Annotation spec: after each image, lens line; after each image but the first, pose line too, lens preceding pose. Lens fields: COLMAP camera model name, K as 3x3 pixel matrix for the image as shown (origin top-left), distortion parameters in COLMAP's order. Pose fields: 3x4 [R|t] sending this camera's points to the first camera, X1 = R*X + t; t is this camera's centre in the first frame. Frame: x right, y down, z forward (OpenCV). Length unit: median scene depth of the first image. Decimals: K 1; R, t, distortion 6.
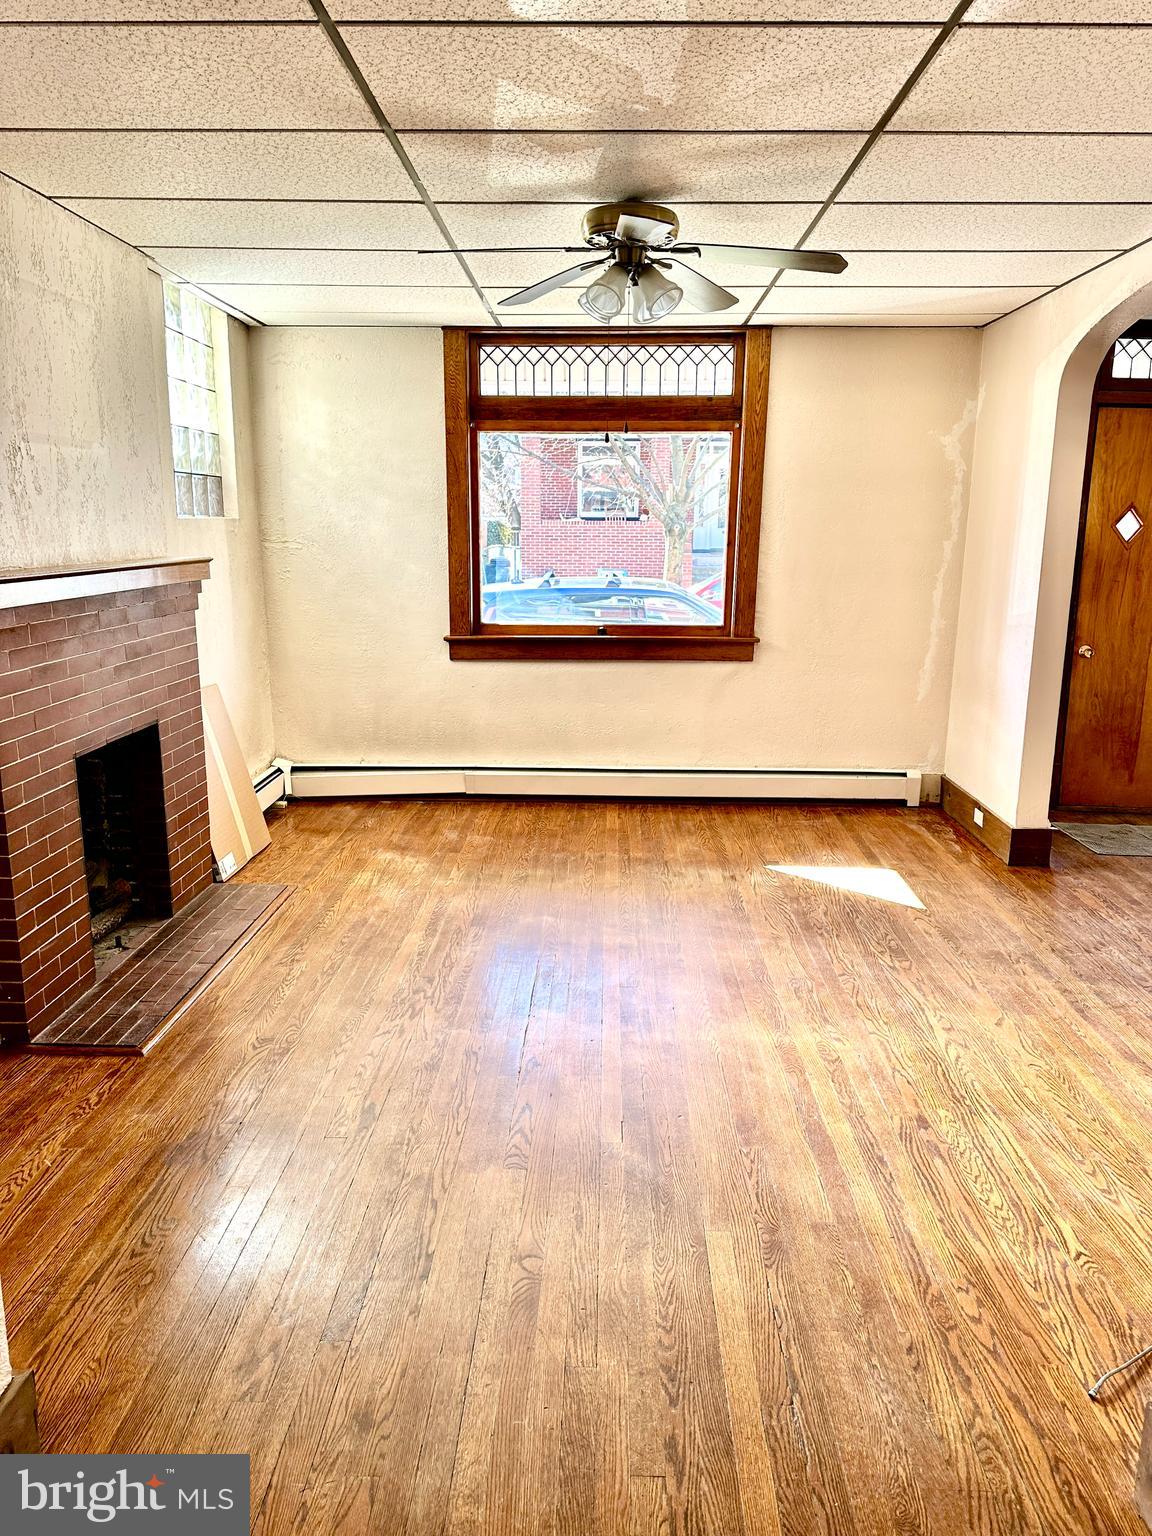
lens RADIAL K [[1052.8, 0, 582.9], [0, 1052.8, 748.3], [0, 0, 1]] dist [0.109478, -0.156899]
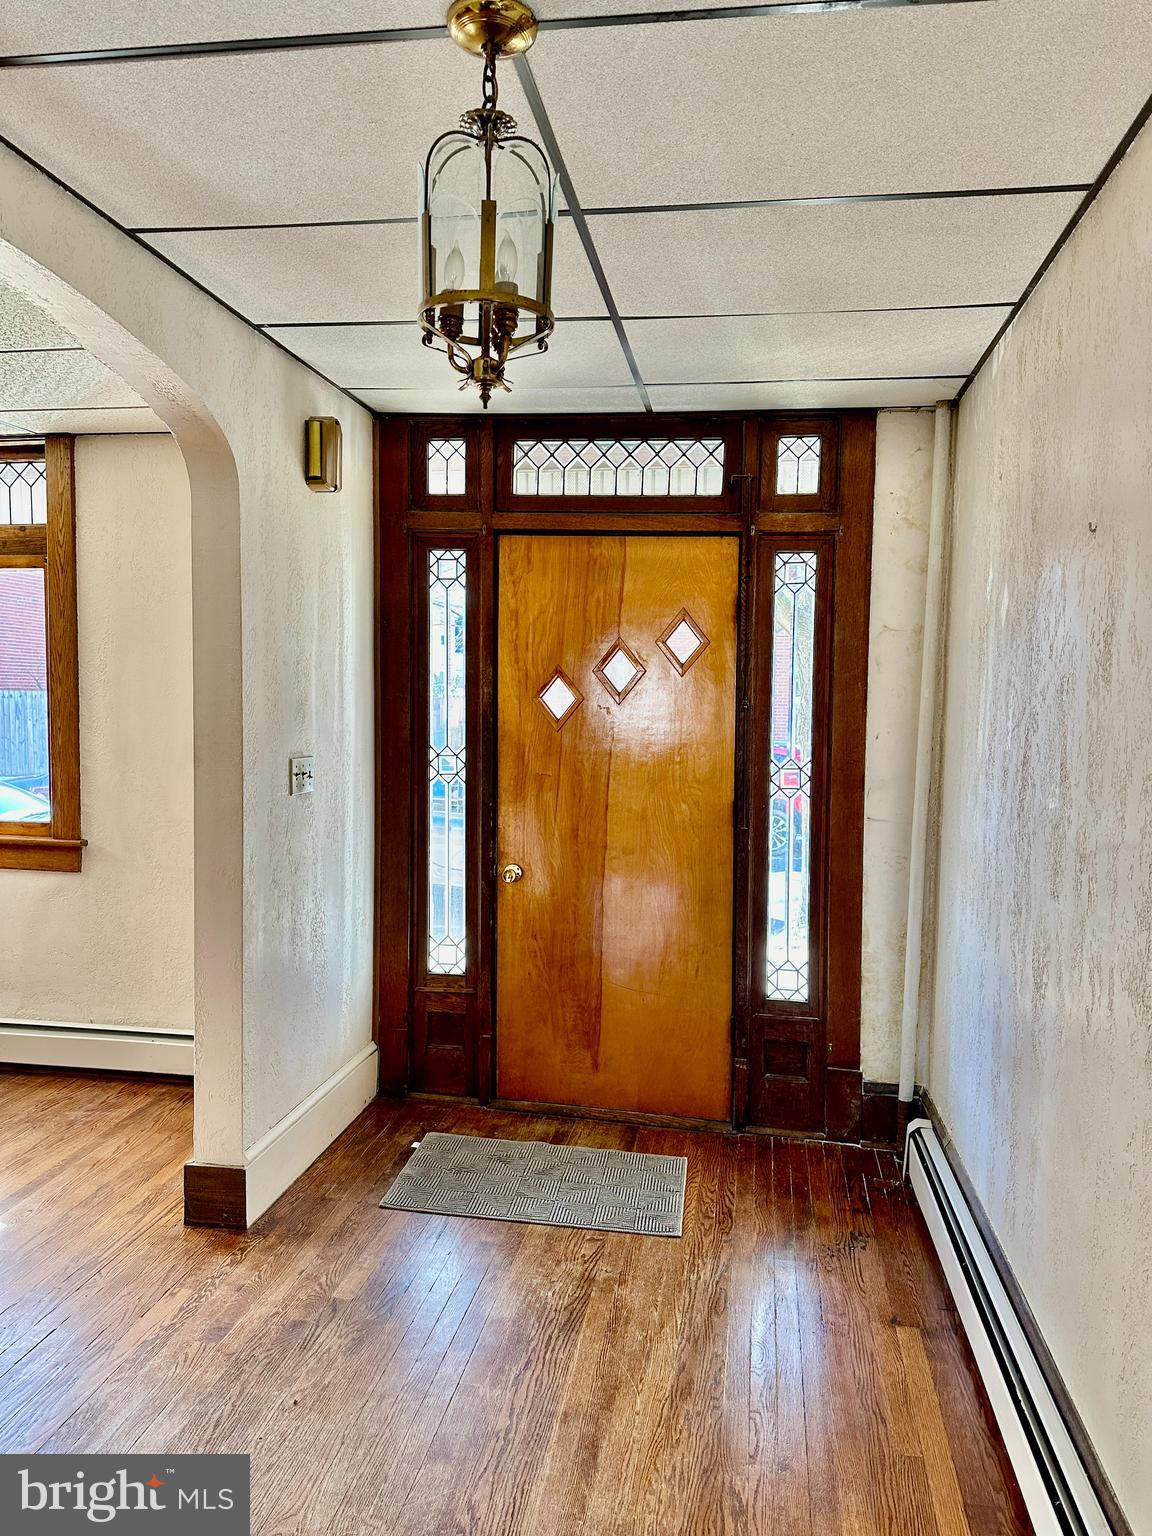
lens RADIAL K [[1052.8, 0, 582.9], [0, 1052.8, 748.3], [0, 0, 1]] dist [0.109478, -0.156899]
pose [[0.990659, 0.013092, -0.135732, 0.852997], [-0.034927, 0.986538, -0.159761, -0.087443], [0.131813, 0.163009, 0.977780, 0.448391]]
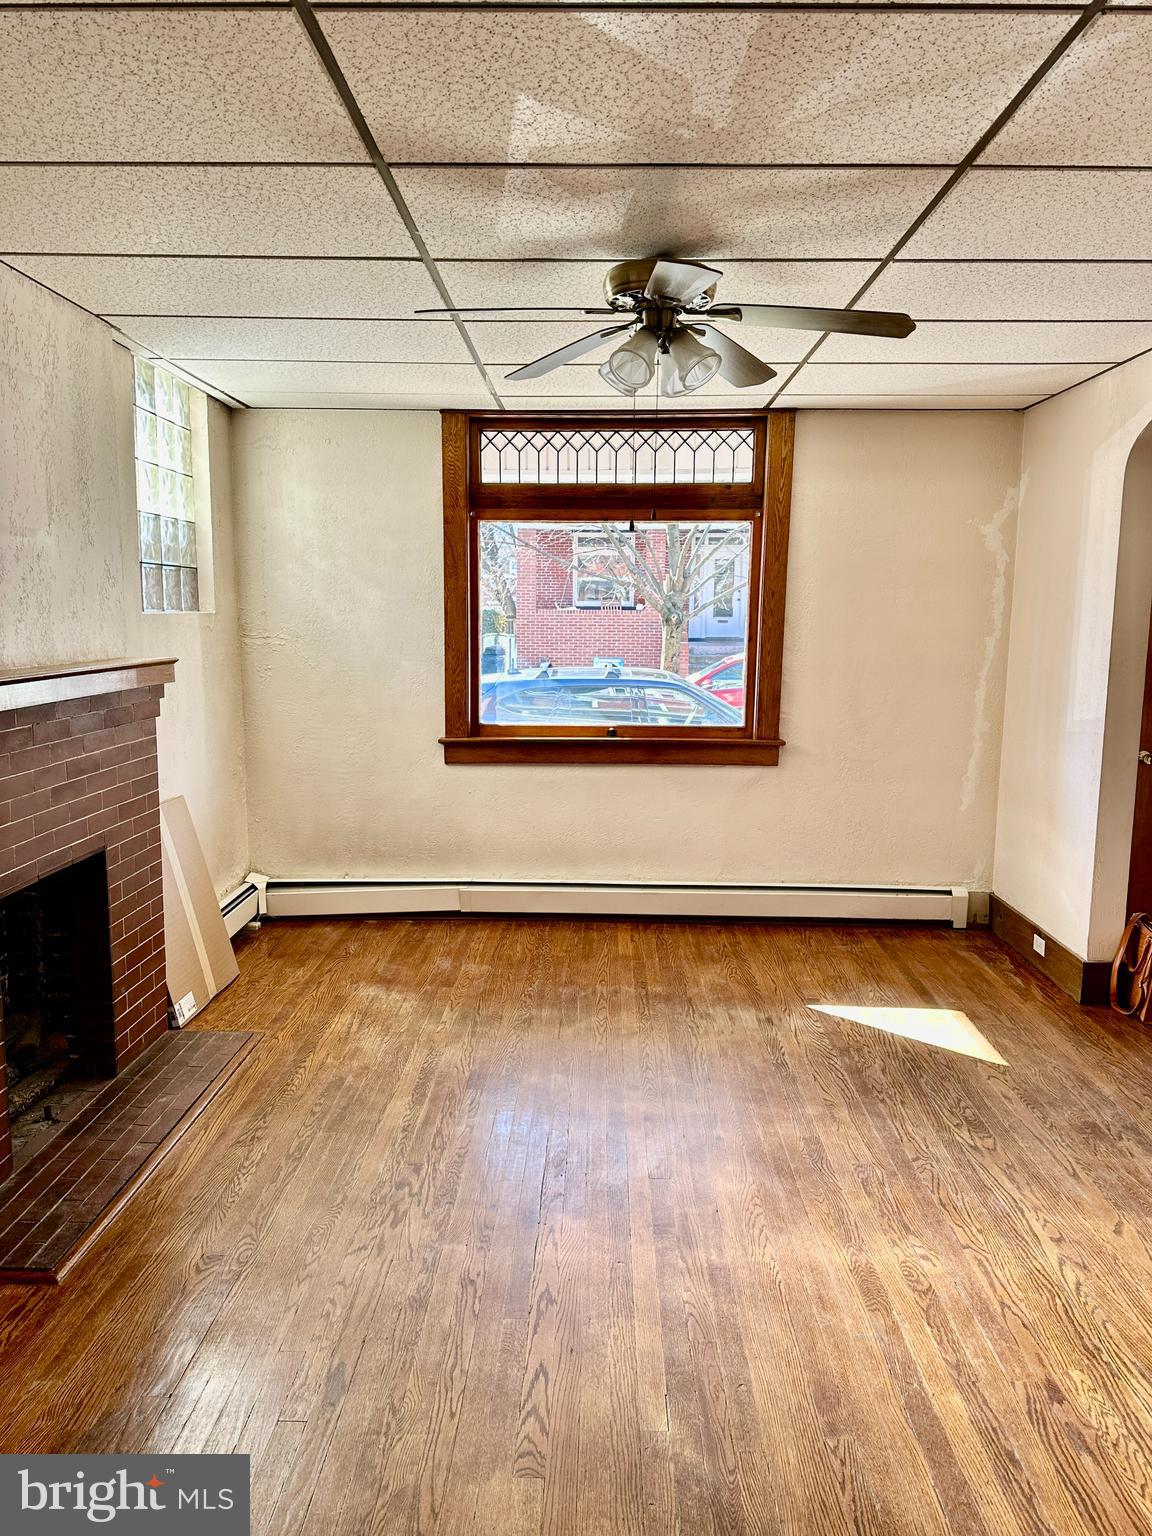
lens RADIAL K [[1052.8, 0, 582.9], [0, 1052.8, 748.3], [0, 0, 1]] dist [0.109478, -0.156899]
pose [[0.999977, -0.000303, 0.006830, -0.019122], [0.000851, 0.996768, -0.080333, -0.035333], [-0.006783, 0.080337, 0.996745, 0.131687]]
